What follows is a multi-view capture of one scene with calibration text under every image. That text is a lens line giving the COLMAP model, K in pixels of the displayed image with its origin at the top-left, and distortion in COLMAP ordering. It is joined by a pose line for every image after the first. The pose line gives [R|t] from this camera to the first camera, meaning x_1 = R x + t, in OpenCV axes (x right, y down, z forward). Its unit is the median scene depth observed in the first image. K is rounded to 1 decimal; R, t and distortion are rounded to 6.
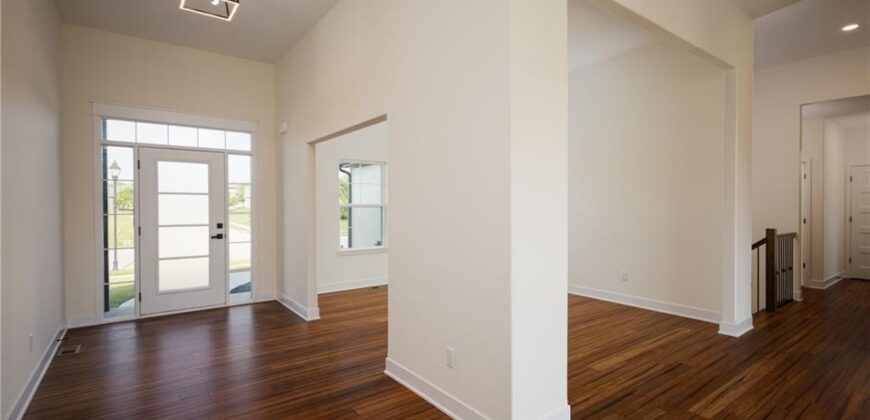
lens RADIAL K [[401.6, 0, 435.0], [0, 401.6, 210.0], [0, 0, 1]] dist [0.017892, -0.000440]
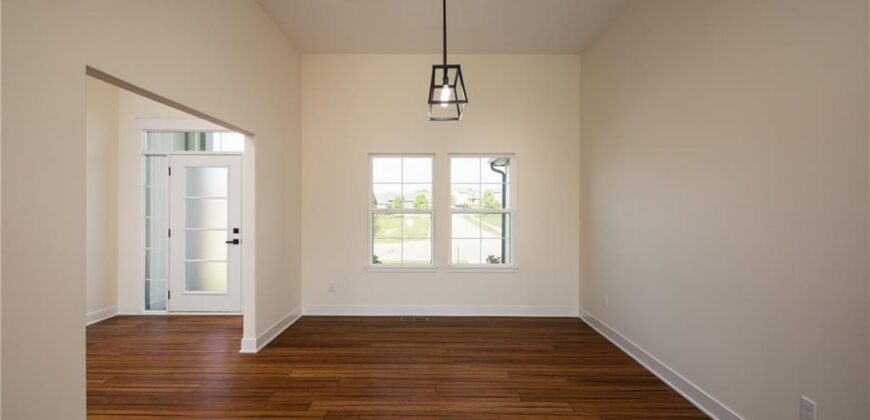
lens RADIAL K [[401.6, 0, 435.0], [0, 401.6, 210.0], [0, 0, 1]] dist [0.017892, -0.000440]
pose [[0.800939, 0.008510, -0.598686, 0.431698], [-0.013709, 0.999898, -0.004128, -0.013561], [0.598589, 0.011514, 0.800973, 0.511496]]
